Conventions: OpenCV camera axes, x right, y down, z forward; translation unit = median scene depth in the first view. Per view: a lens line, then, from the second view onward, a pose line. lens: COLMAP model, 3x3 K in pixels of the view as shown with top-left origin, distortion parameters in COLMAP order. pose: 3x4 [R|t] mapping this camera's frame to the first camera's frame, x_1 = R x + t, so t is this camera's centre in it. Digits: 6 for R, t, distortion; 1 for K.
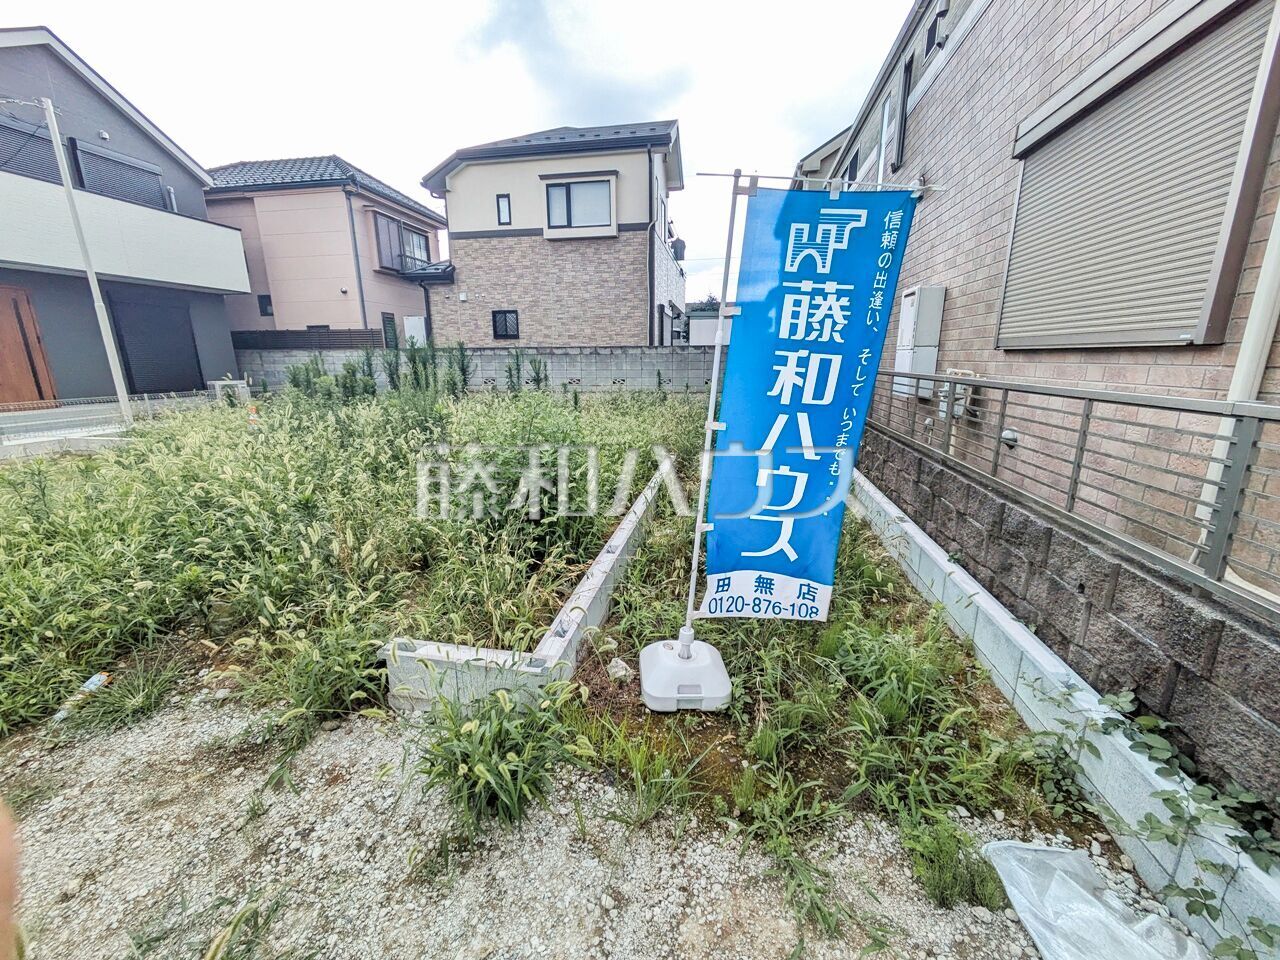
lens RADIAL K [[504.3, 0, 640.8], [0, 504.3, 481.5], [0, 0, 1]] dist [0.001119, 0.000900]
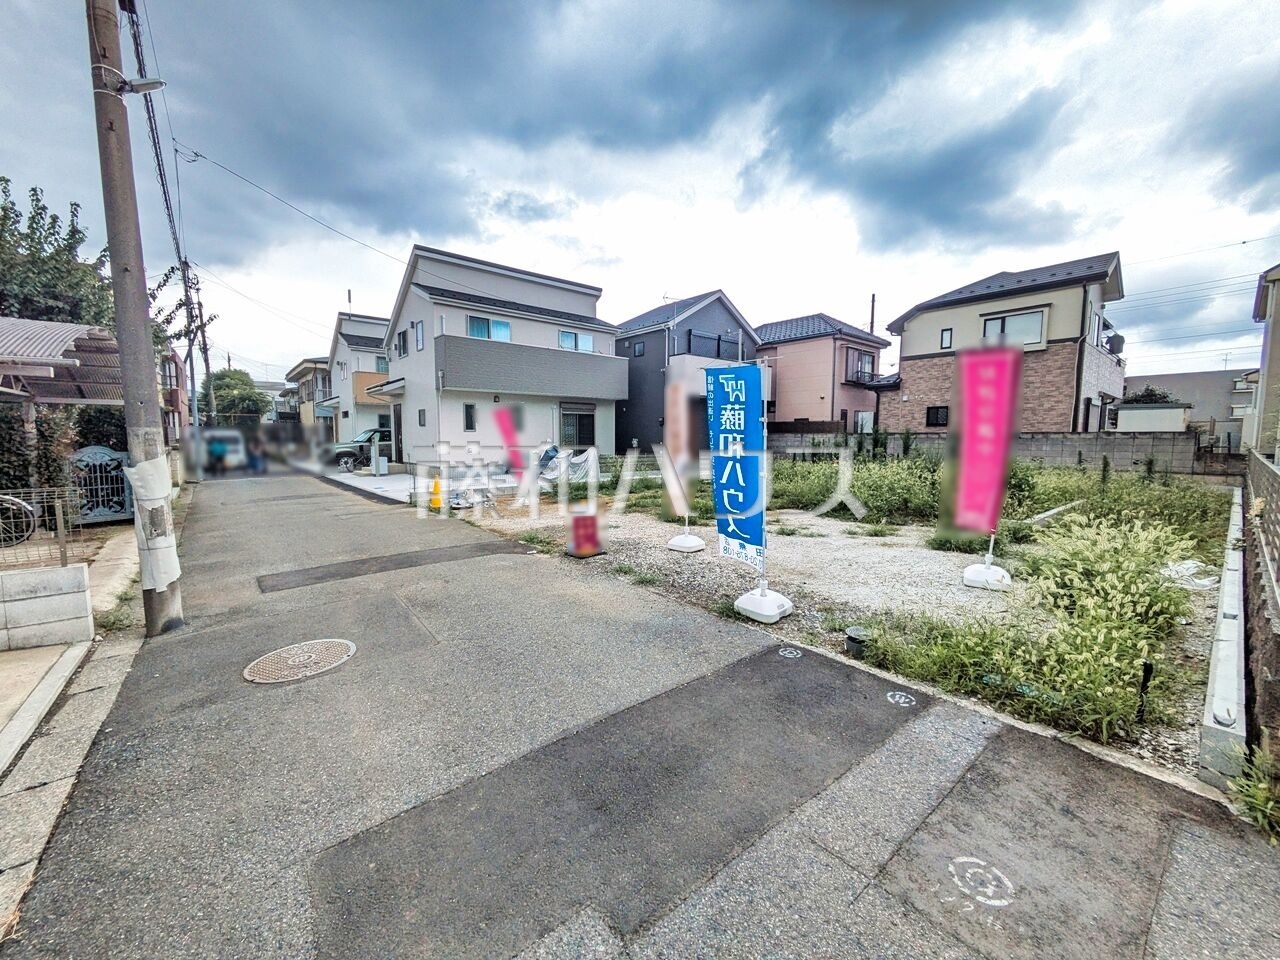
lens RADIAL K [[504.3, 0, 643.8], [0, 504.3, 484.7], [0, 0, 1]] dist [0.001119, 0.000900]
pose [[0.774706, 0.068865, -0.628560, -0.008855], [-0.161278, 0.982694, -0.091113, 0.133567], [0.611408, 0.171959, 0.772406, -0.549088]]
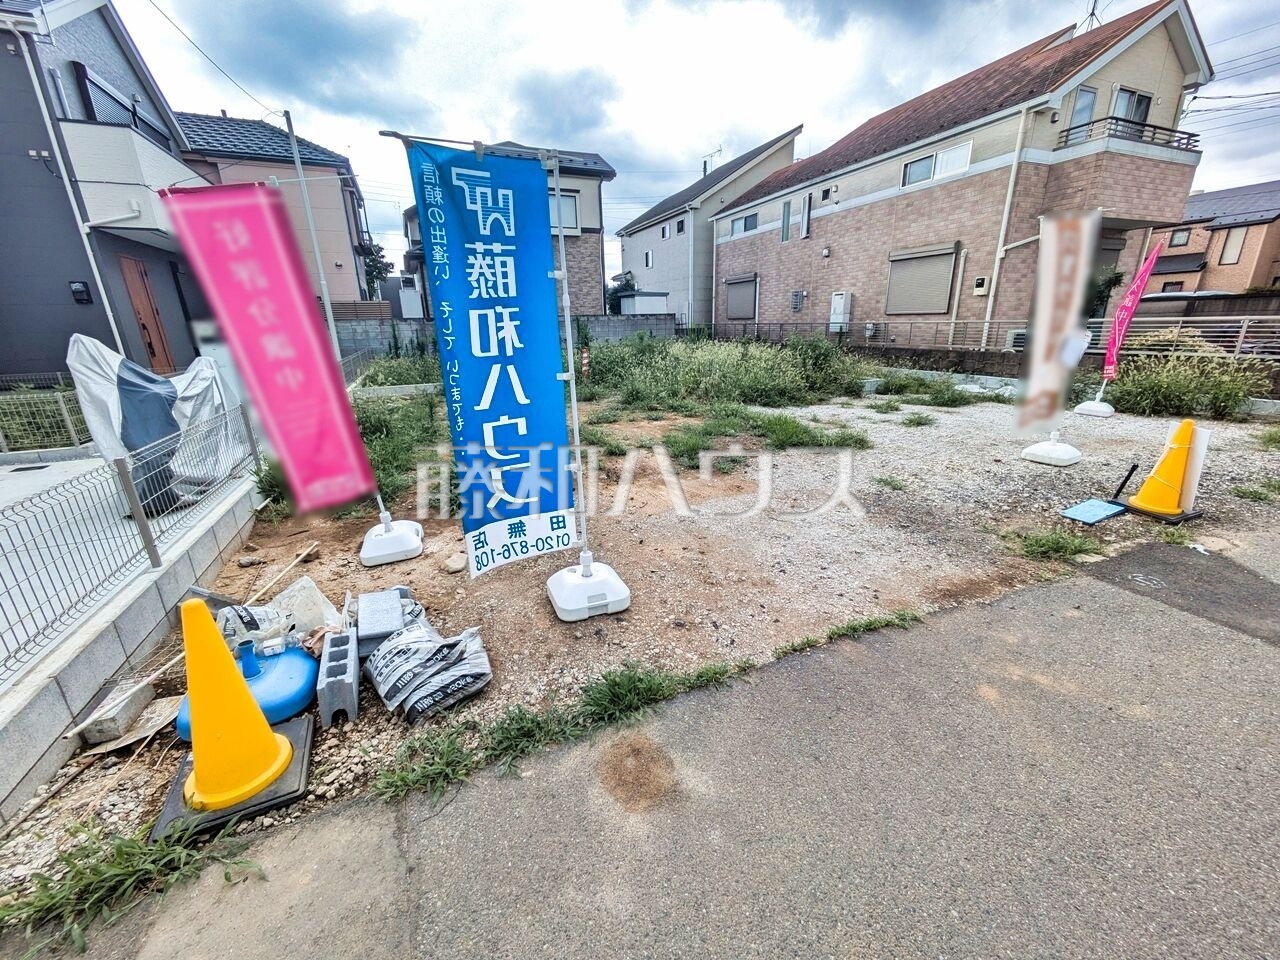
lens RADIAL K [[504.3, 0, 642.4], [0, 504.3, 479.5], [0, 0, 1]] dist [0.001119, 0.000900]
pose [[0.835320, -0.176794, 0.520561, -0.734941], [0.149261, 0.984247, 0.094759, 0.076751], [-0.529114, -0.001455, 0.848550, -0.288758]]
